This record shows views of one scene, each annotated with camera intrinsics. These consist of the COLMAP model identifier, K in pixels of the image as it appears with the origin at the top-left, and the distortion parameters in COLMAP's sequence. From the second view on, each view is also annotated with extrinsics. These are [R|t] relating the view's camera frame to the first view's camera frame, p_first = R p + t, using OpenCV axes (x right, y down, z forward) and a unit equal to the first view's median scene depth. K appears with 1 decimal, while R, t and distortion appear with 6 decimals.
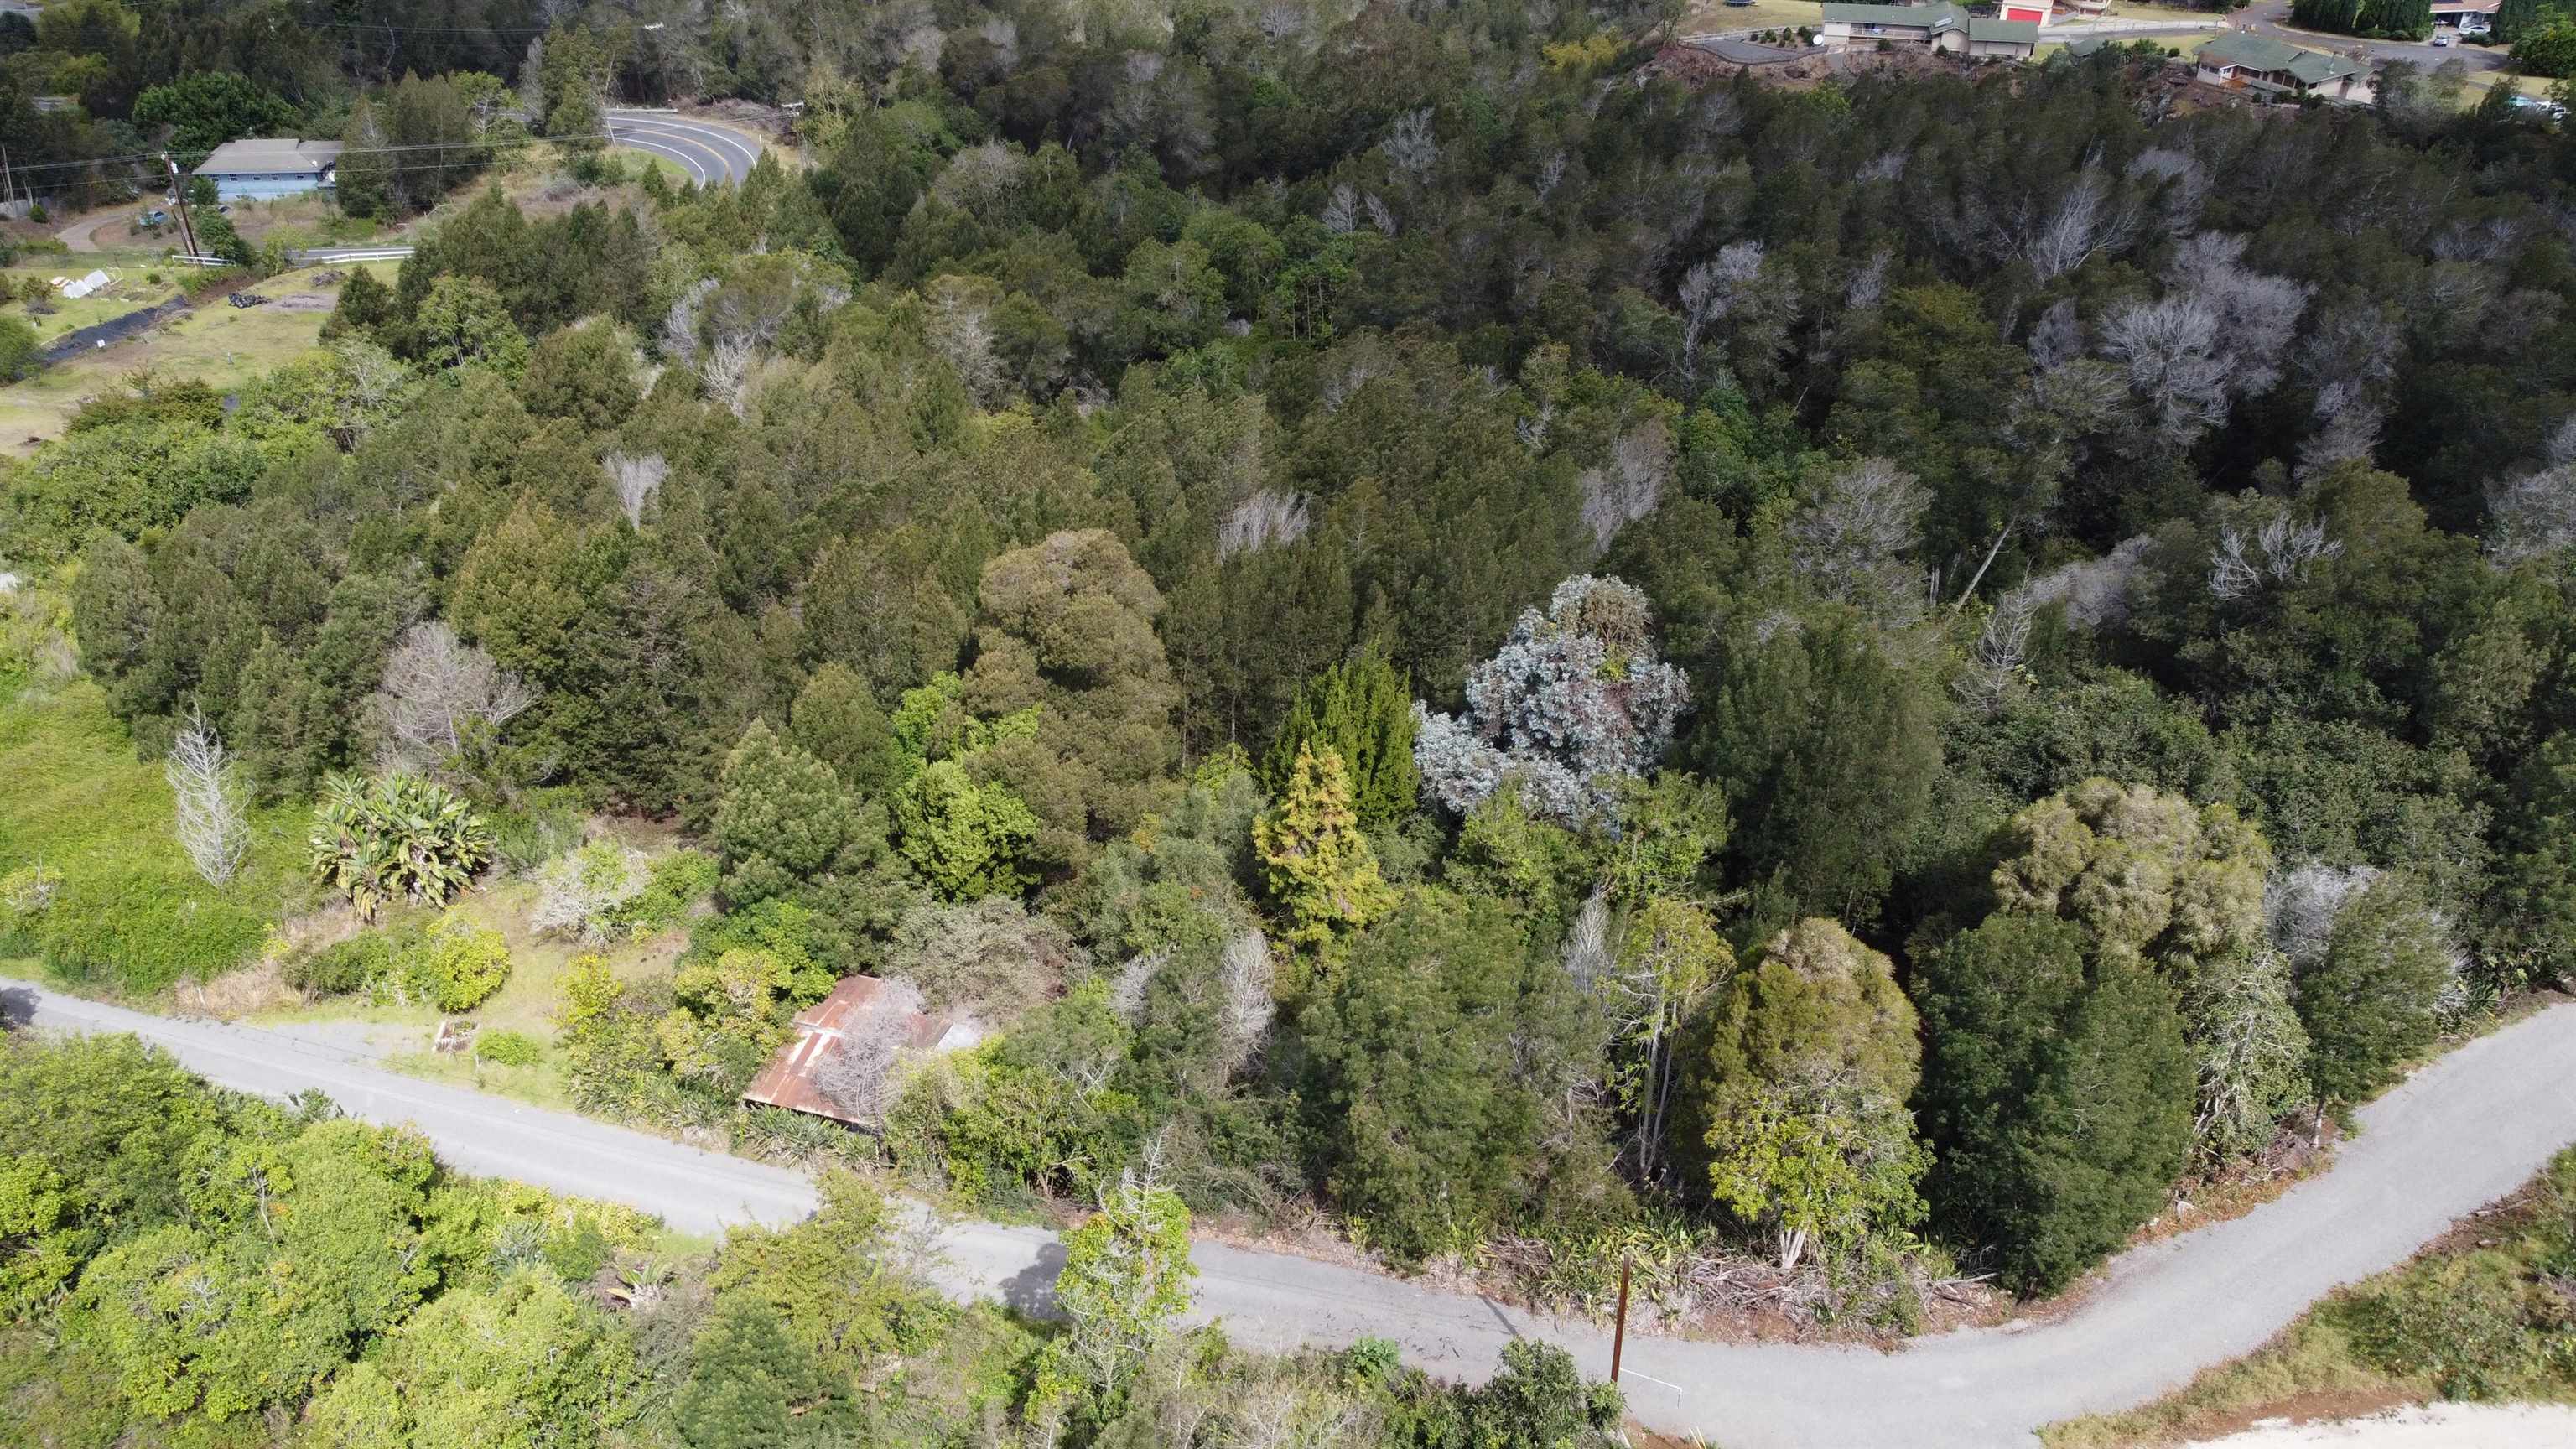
lens RADIAL K [[1978.9, 0, 1288.0], [0, 1978.9, 724.5], [0, 0, 1]] dist [-0.003762, 0.001067]
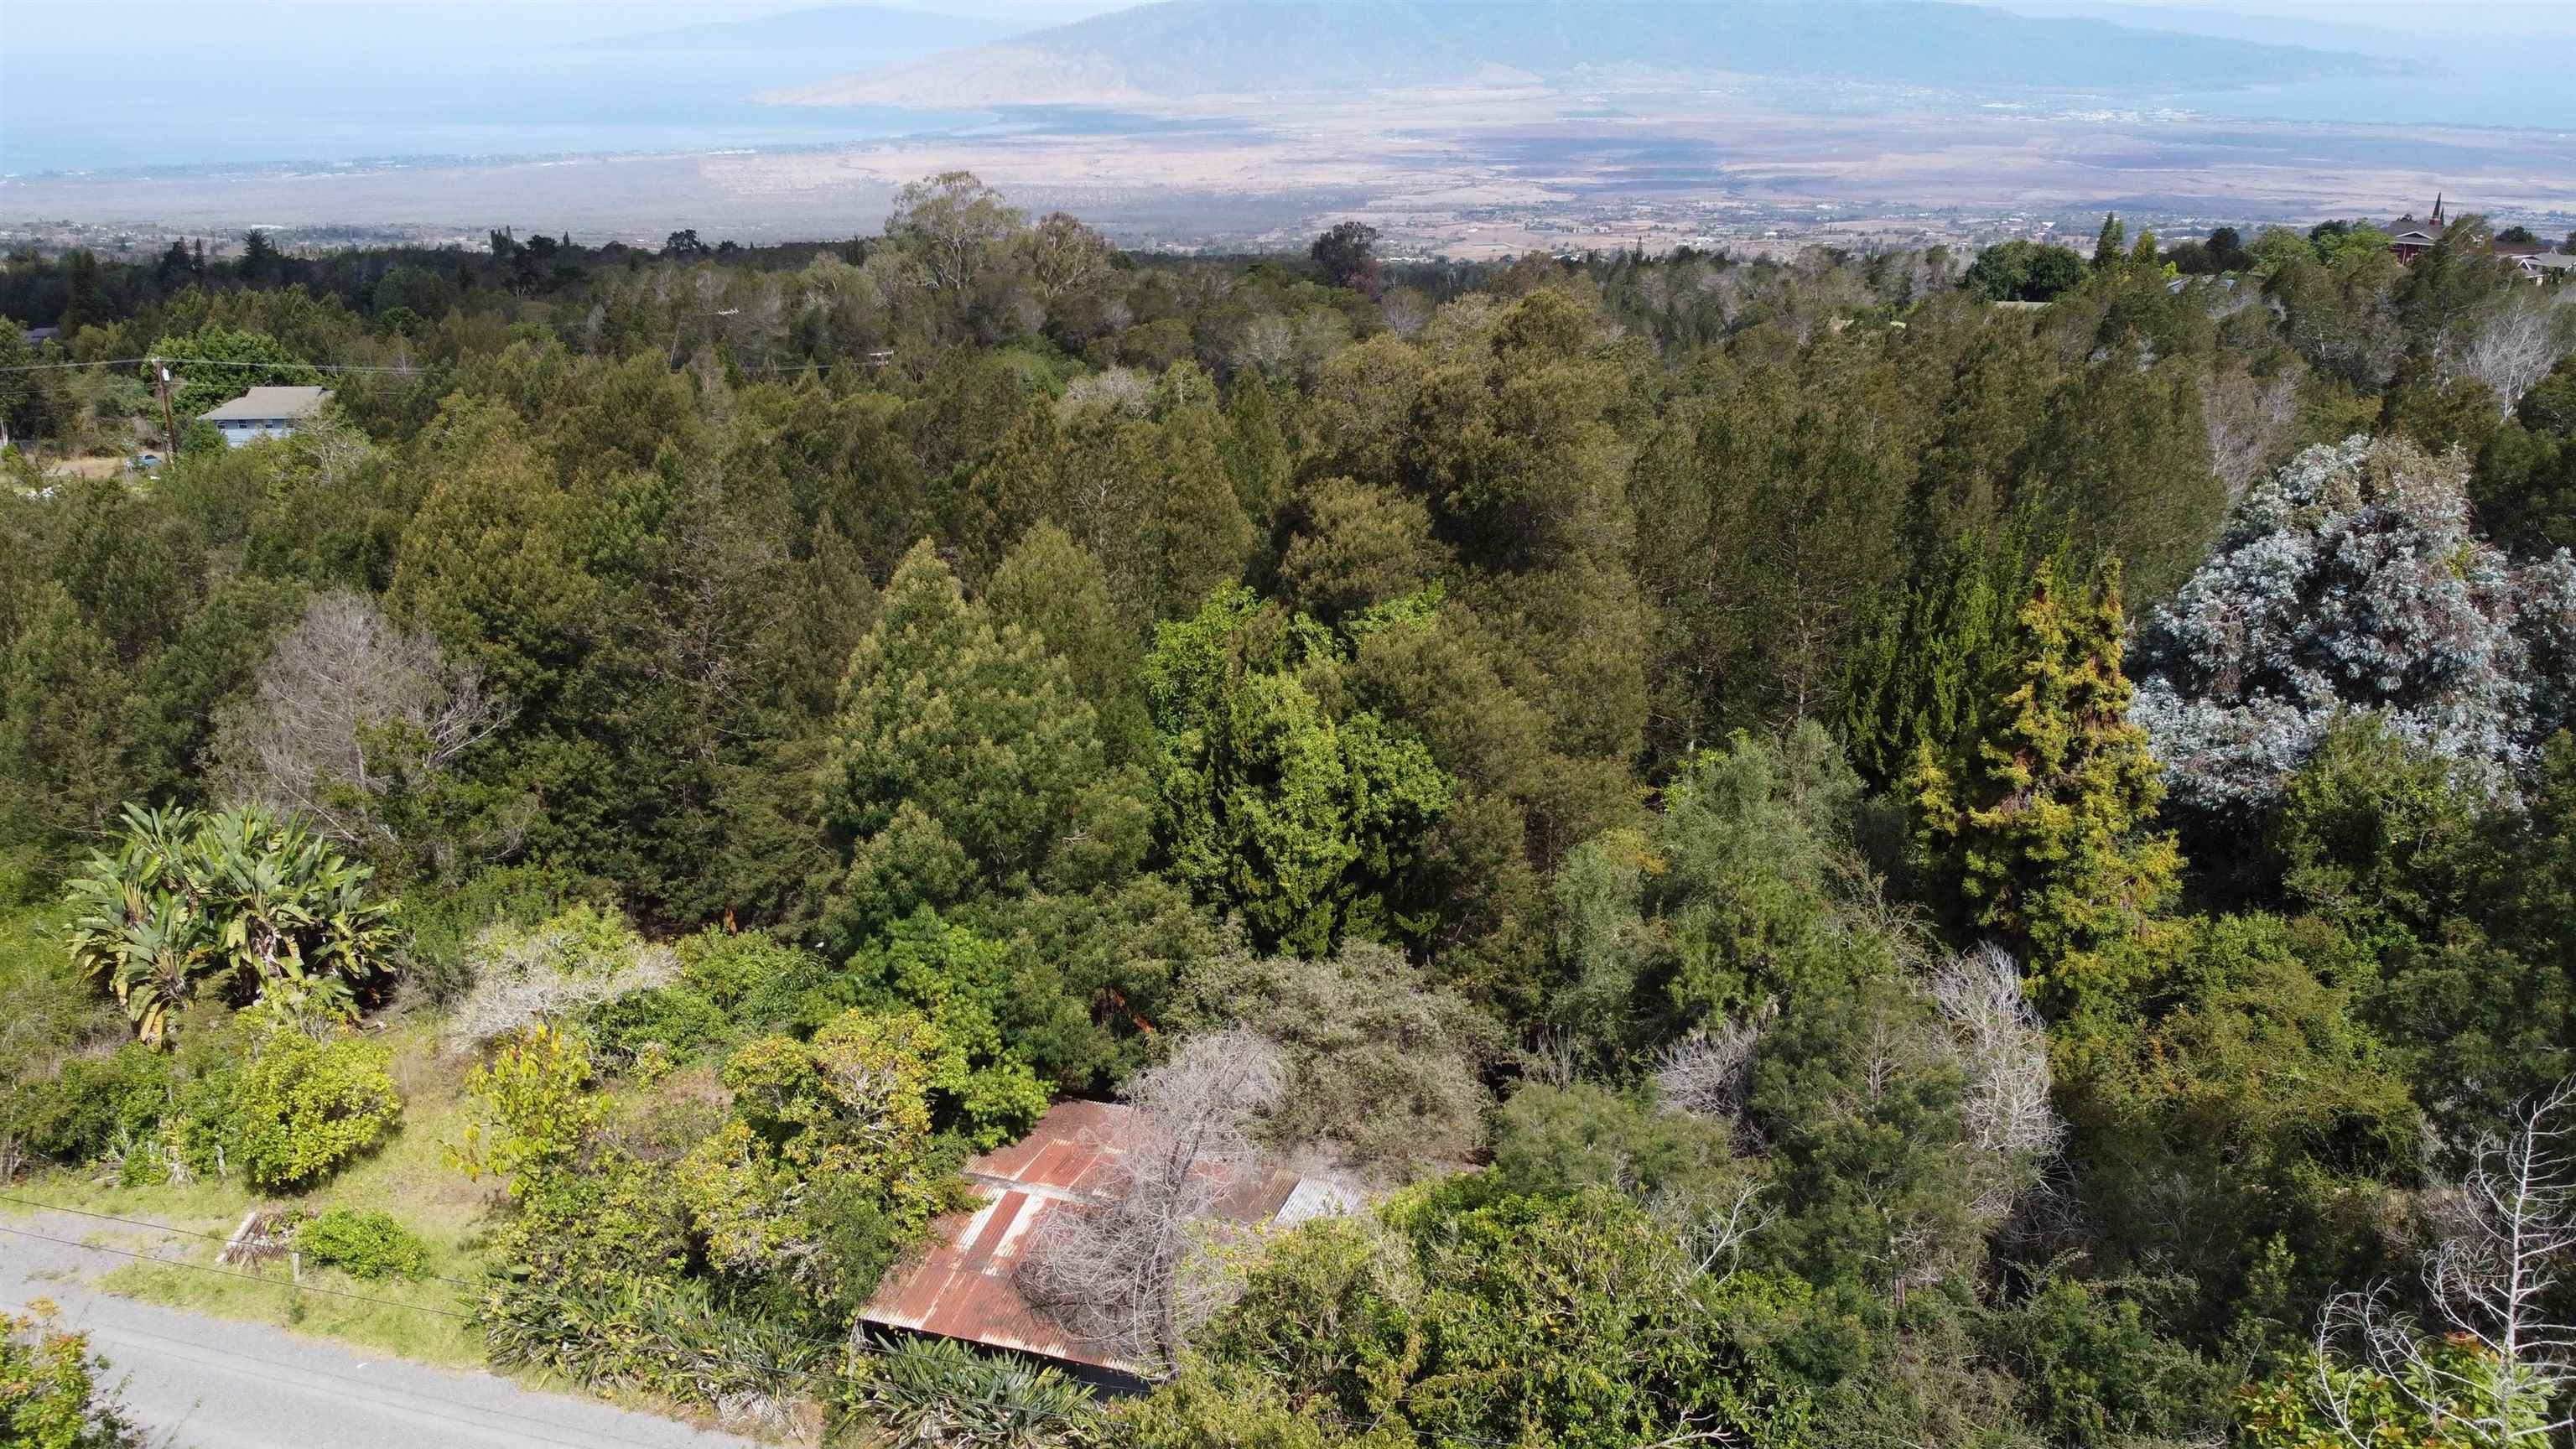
lens RADIAL K [[1978.9, 0, 1288.0], [0, 1978.9, 724.5], [0, 0, 1]] dist [-0.003762, 0.001067]
pose [[0.999933, -0.000164, -0.011561, -0.163506], [-0.002513, 0.972919, -0.231134, 0.151749], [0.011286, 0.231147, 0.972853, 0.504427]]
